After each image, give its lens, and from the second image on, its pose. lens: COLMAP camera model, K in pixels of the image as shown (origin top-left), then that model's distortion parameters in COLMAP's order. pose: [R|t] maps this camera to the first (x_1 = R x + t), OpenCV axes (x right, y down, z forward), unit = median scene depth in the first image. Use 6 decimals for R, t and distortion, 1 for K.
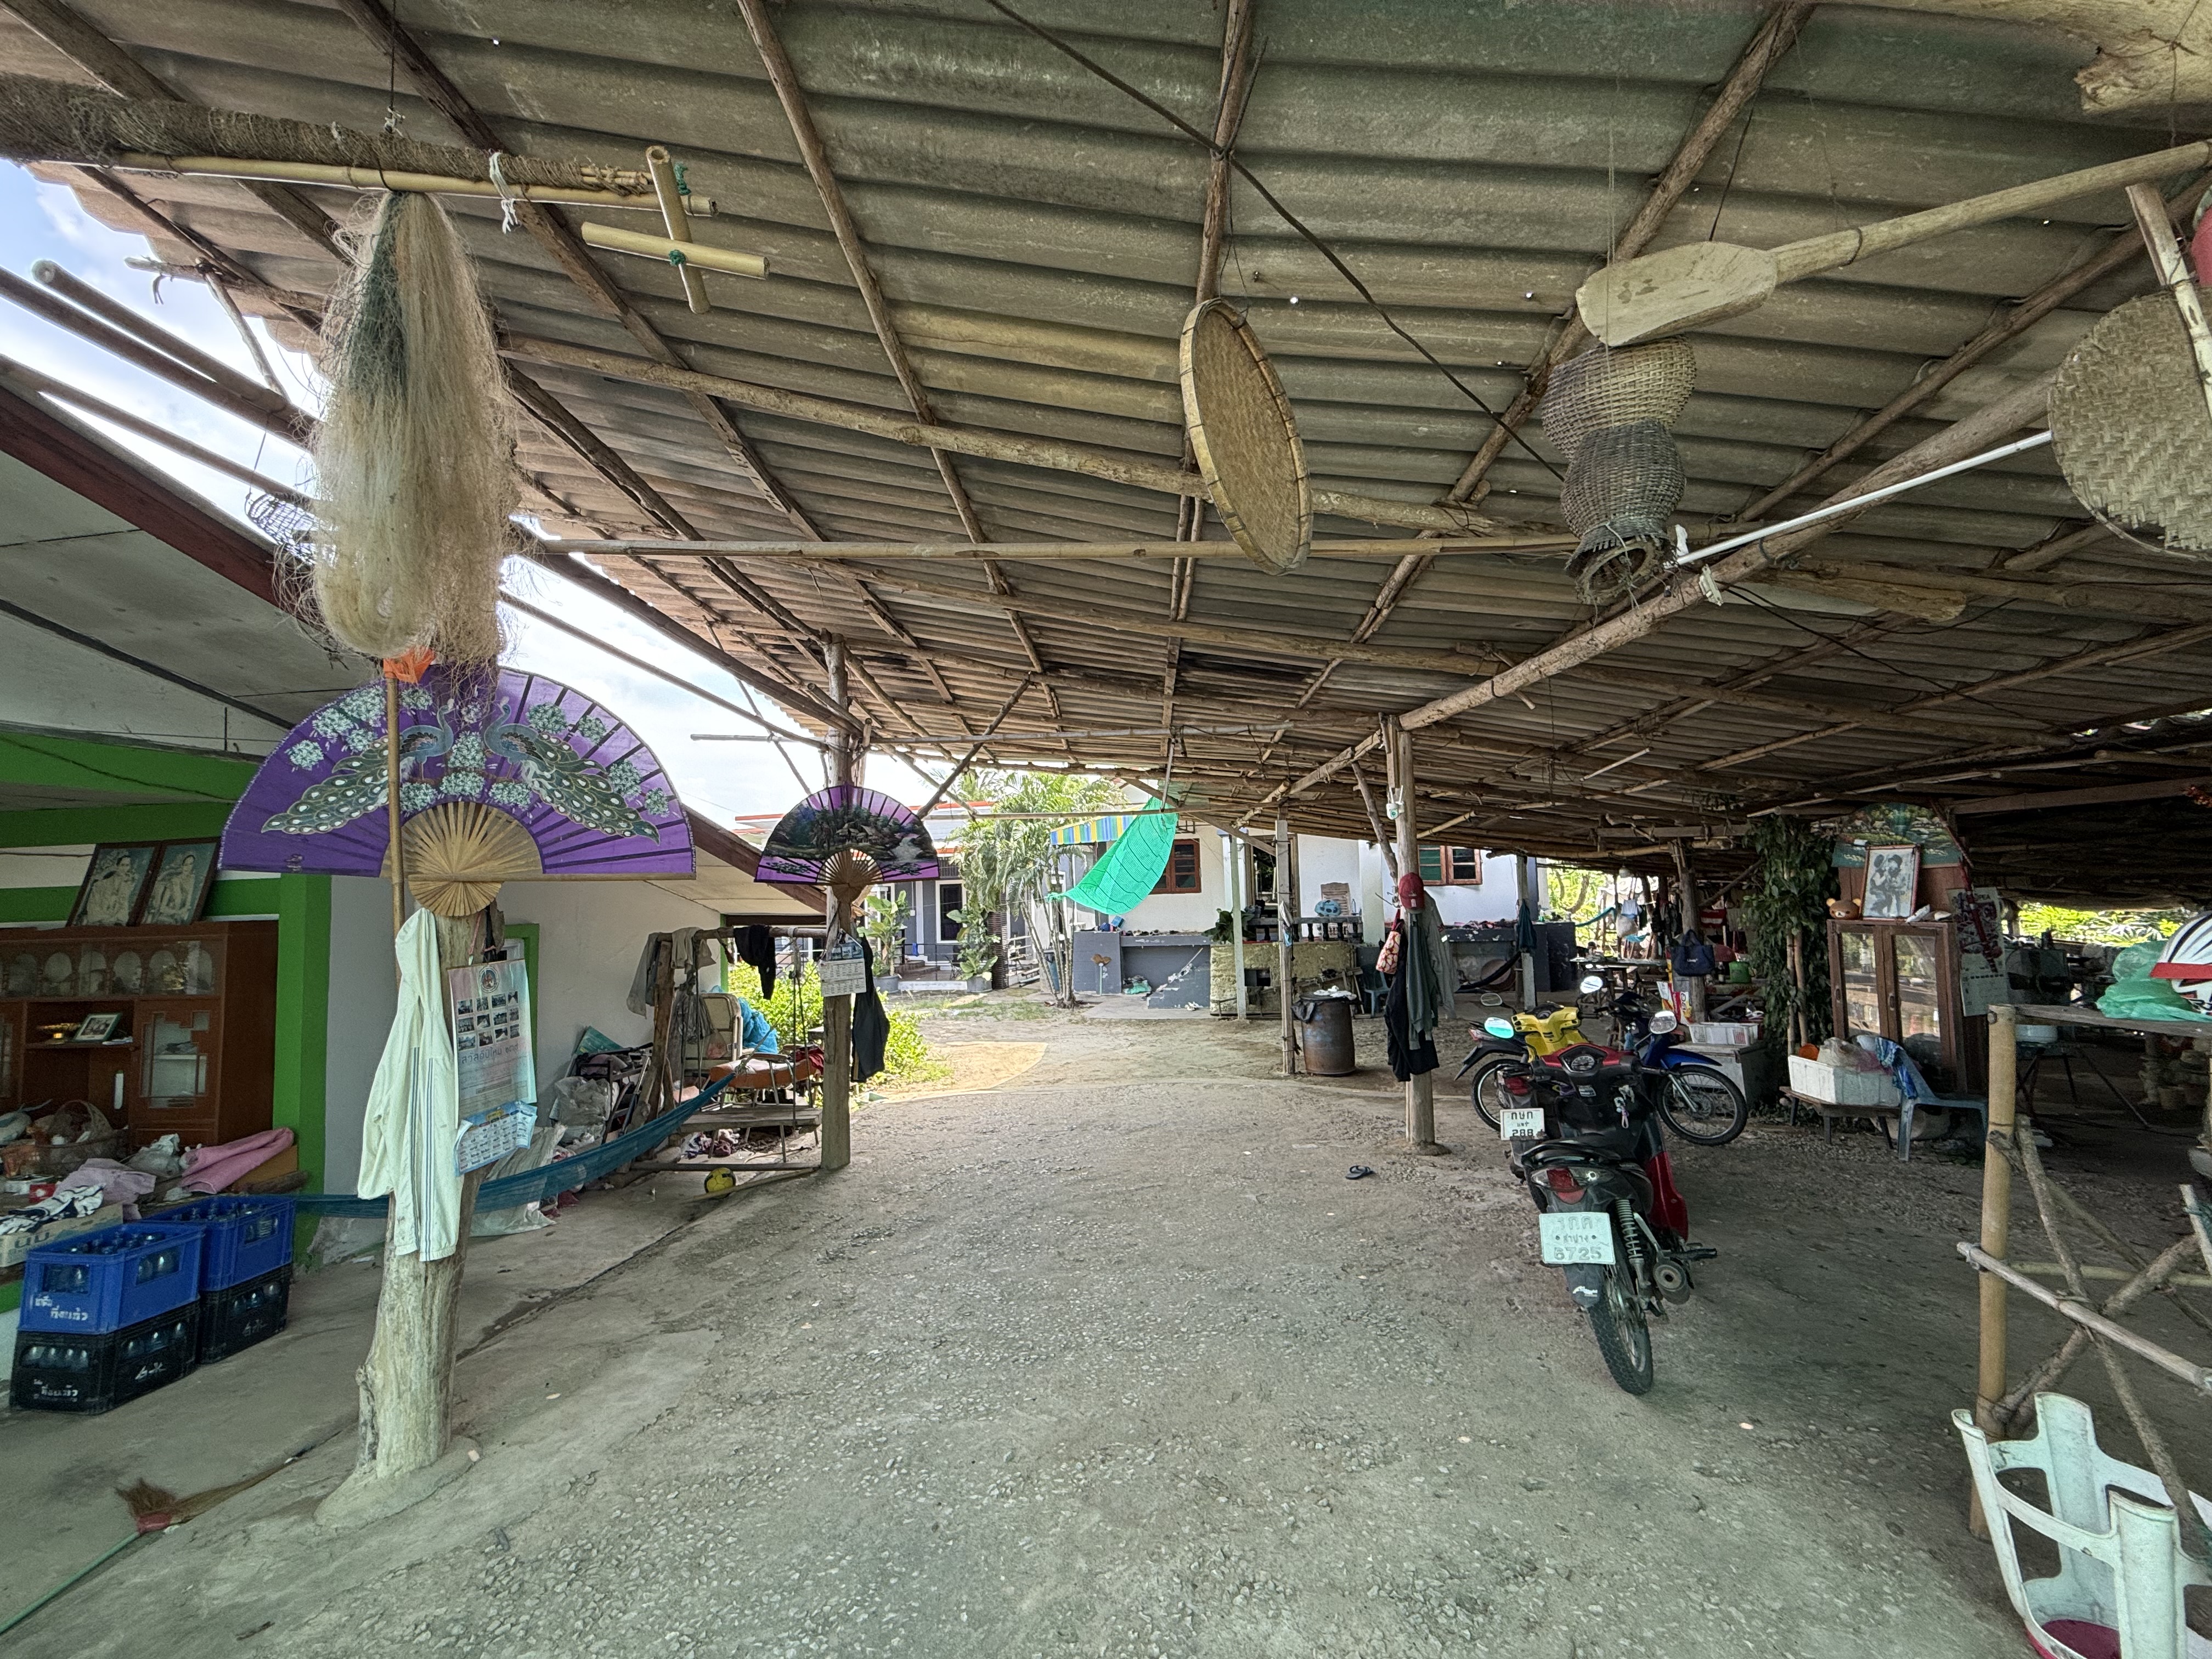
lens RADIAL K [[884.1, 0, 1106.0], [0, 884.1, 829.5], [0, 0, 1]] dist [0.000969, 0.000332]
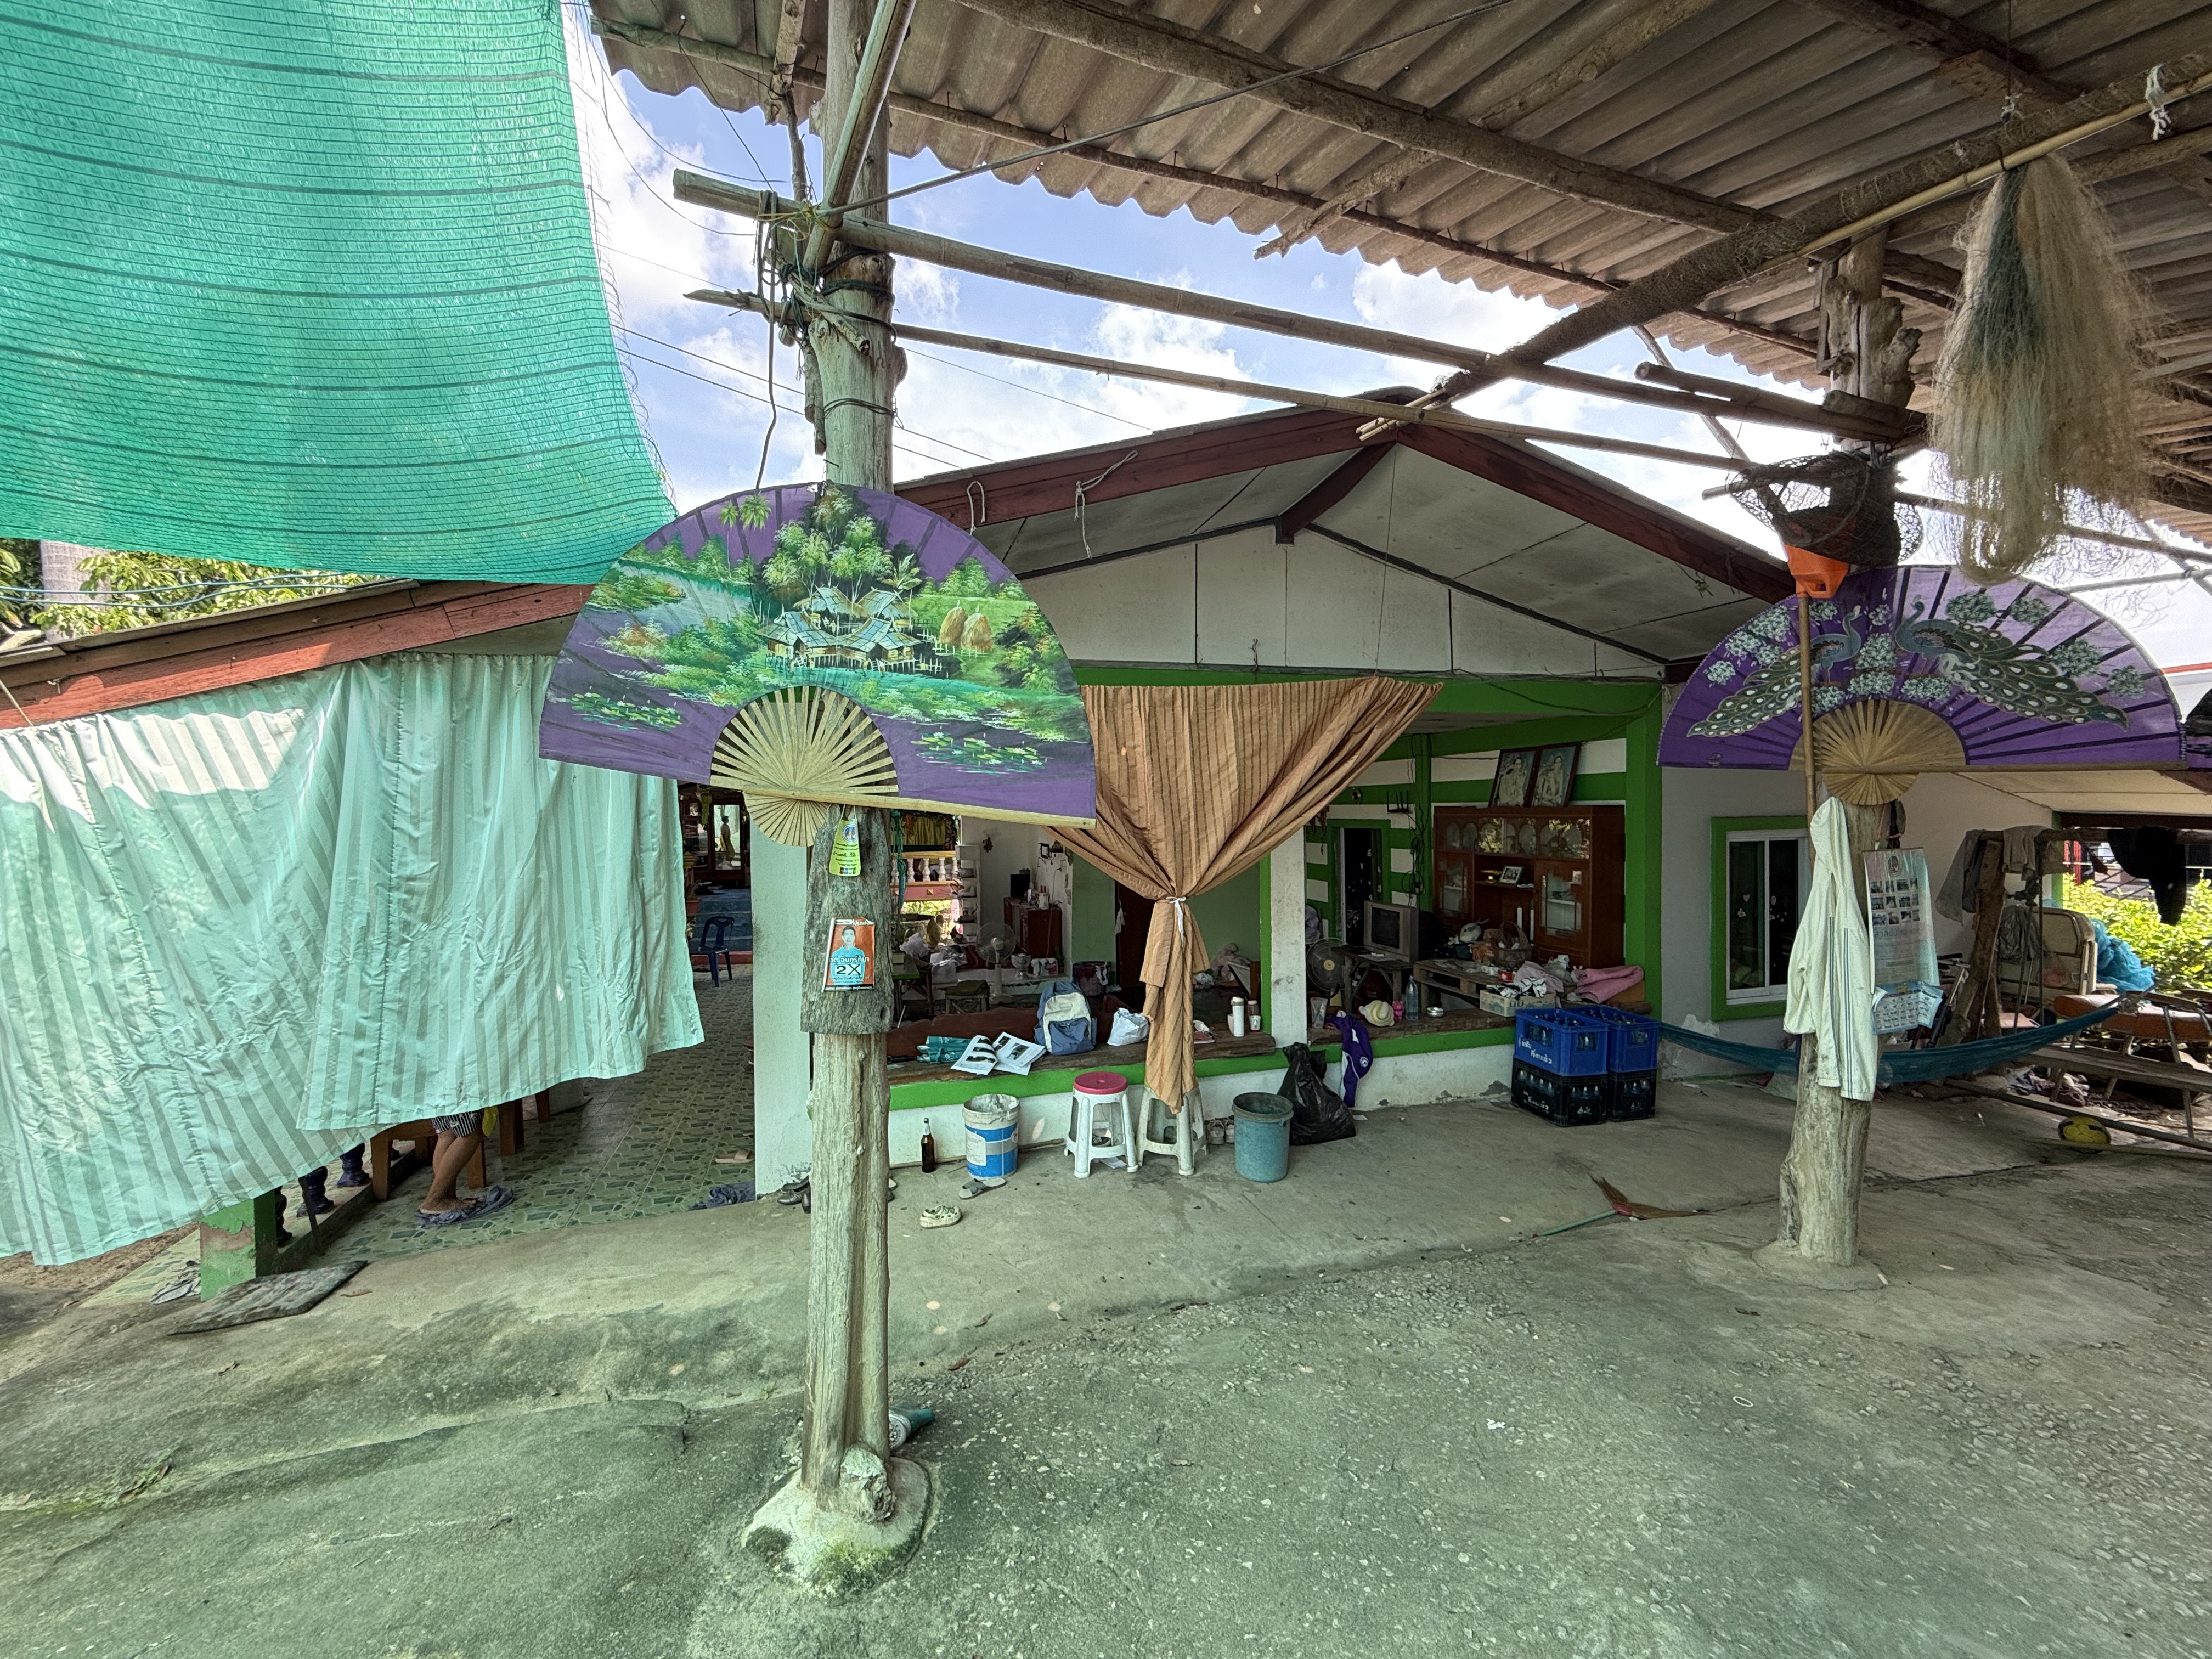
lens RADIAL K [[884.1, 0, 1106.0], [0, 884.1, 829.5], [0, 0, 1]] dist [0.000969, 0.000332]
pose [[0.382260, 0.049595, -0.922723, -0.074157], [0.063536, 0.994785, 0.079790, -0.019493], [0.921868, -0.089126, 0.377115, -0.286059]]
